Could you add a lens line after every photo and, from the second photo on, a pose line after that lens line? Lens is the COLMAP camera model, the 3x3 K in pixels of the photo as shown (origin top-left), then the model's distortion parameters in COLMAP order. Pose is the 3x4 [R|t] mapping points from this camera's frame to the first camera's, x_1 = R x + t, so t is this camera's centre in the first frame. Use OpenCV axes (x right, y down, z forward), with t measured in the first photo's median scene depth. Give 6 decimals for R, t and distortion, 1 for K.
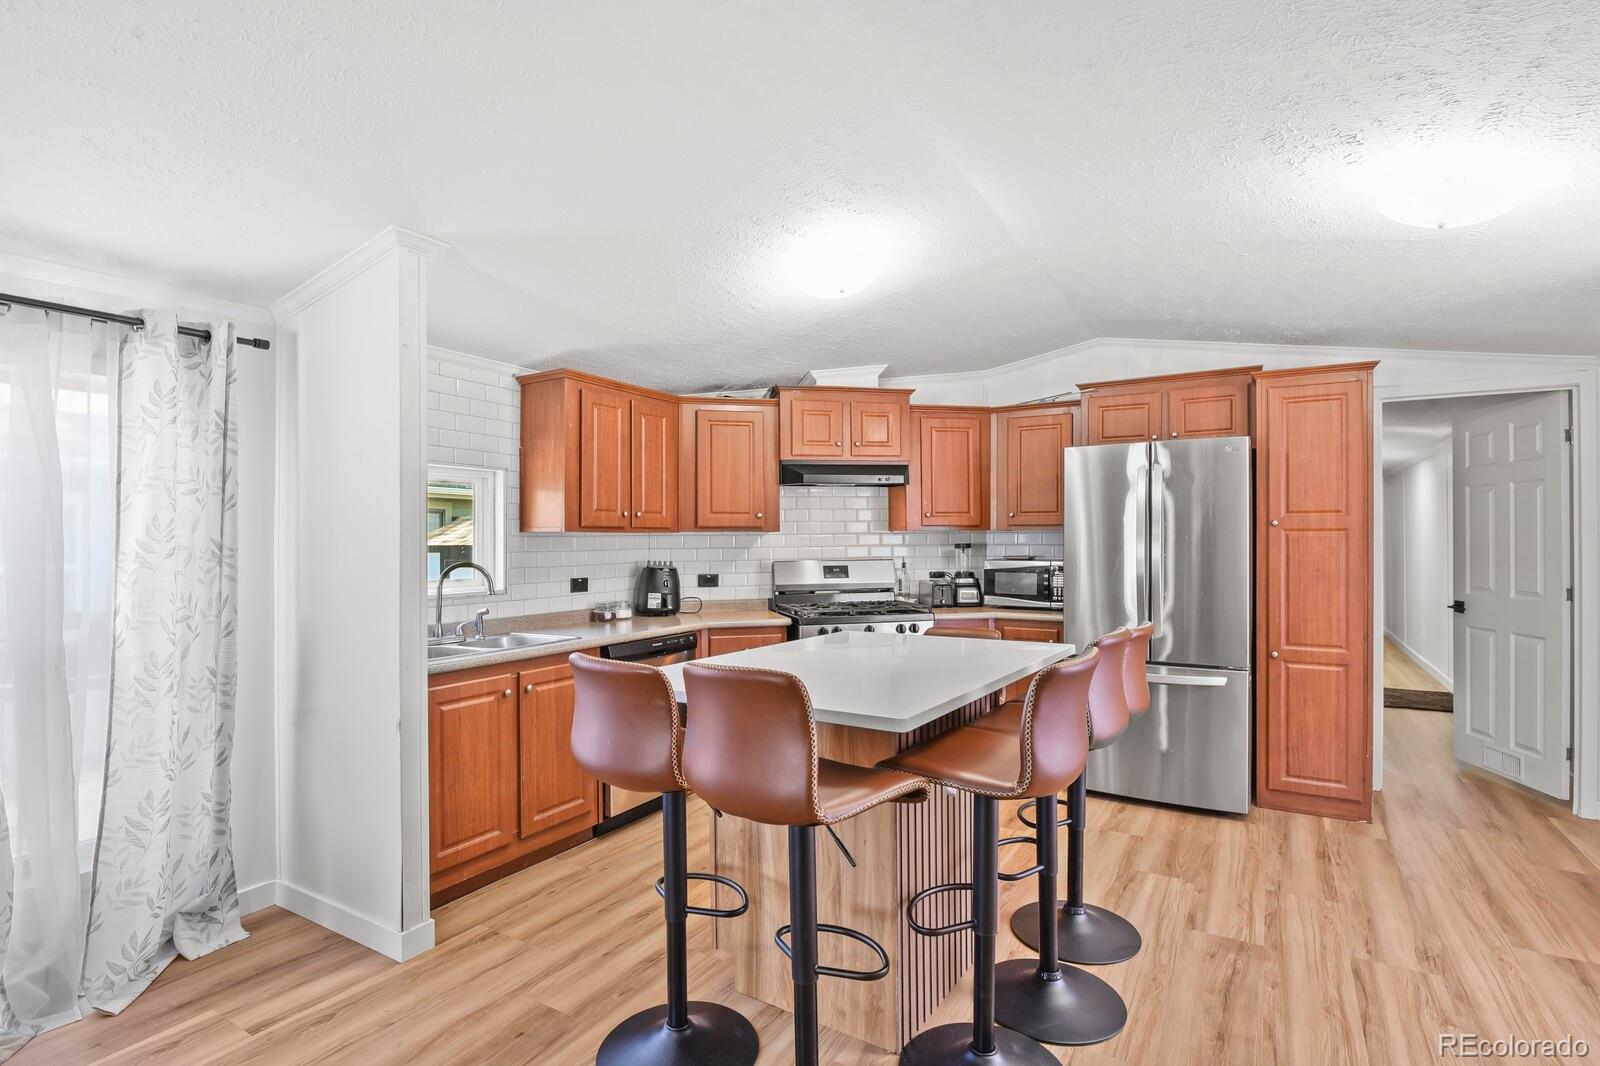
lens RADIAL K [[780.5, 0, 812.2], [0, 780.5, 537.9], [0, 0, 1]] dist [-0.003571, -0.006238]
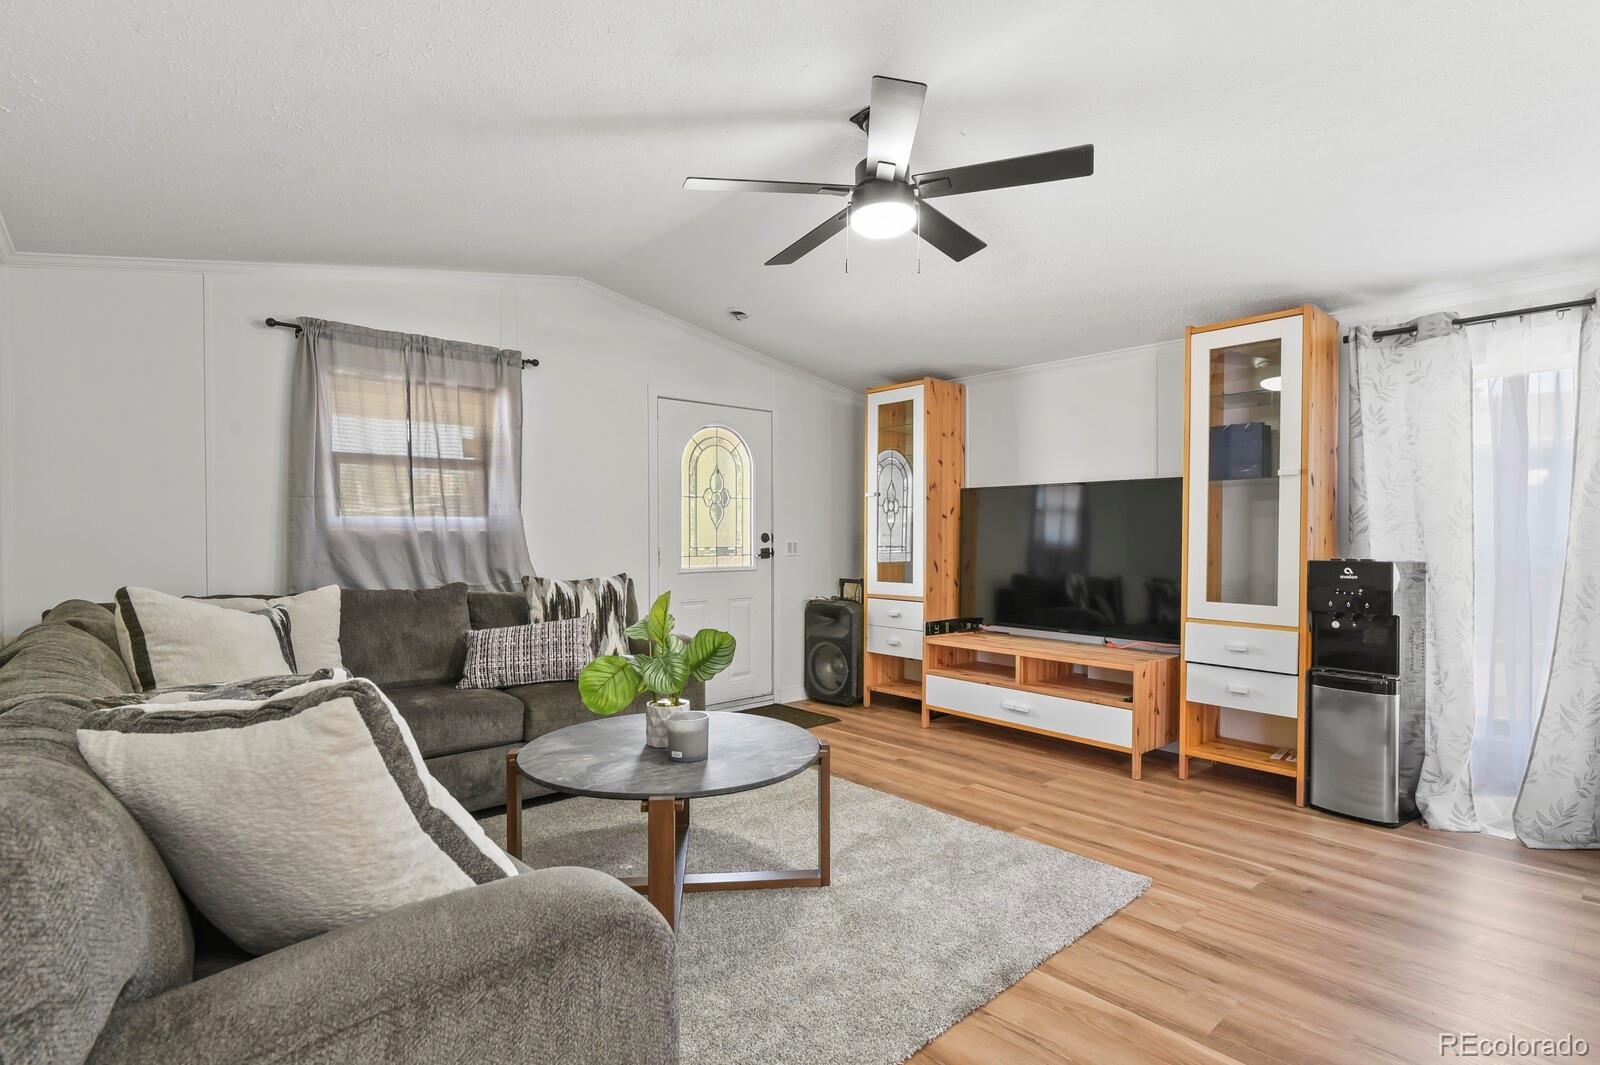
lens RADIAL K [[780.5, 0, 805.1], [0, 780.5, 536.3], [0, 0, 1]] dist [-0.003571, -0.006238]
pose [[-0.298698, 0.004532, -0.954337, 0.342146], [-0.006989, 0.999952, 0.006936, 0.045704], [0.954322, 0.008742, -0.298652, 0.106983]]
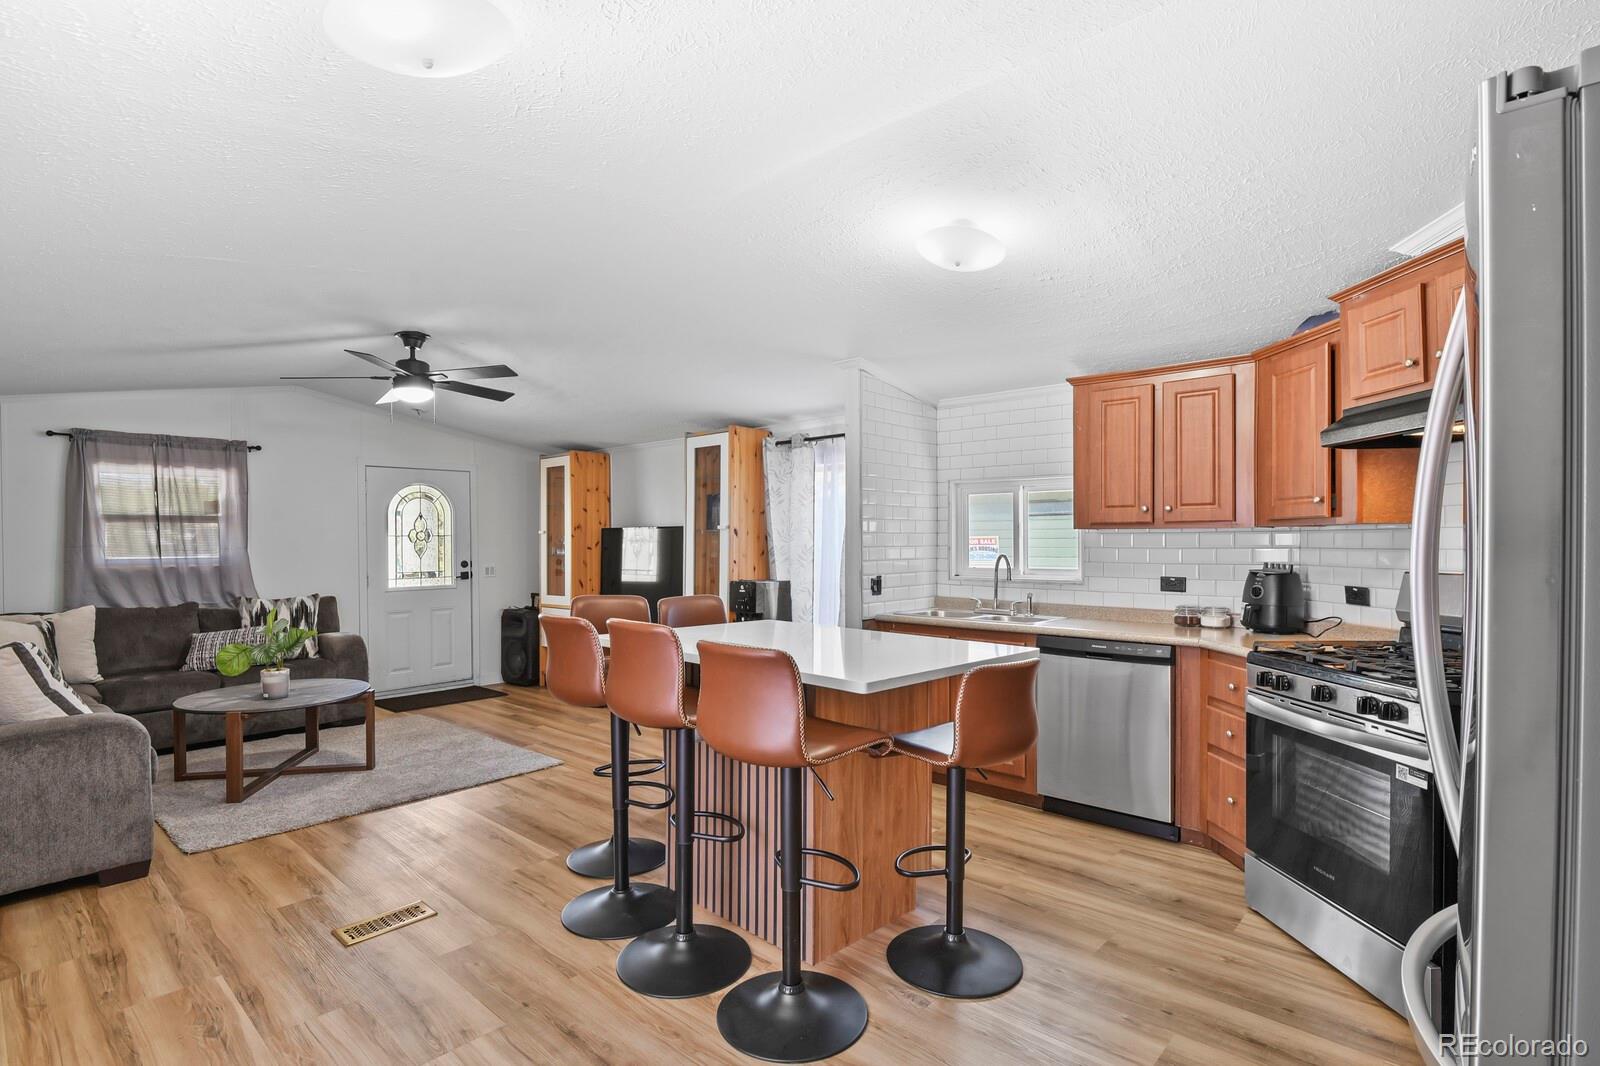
lens RADIAL K [[780.5, 0, 799.9], [0, 780.5, 533.4], [0, 0, 1]] dist [-0.003571, -0.006238]
pose [[-0.196241, -0.005674, -0.980539, 0.674836], [0.000702, 0.999982, -0.005927, 0.003332], [0.980556, -0.001851, -0.196233, 0.690634]]
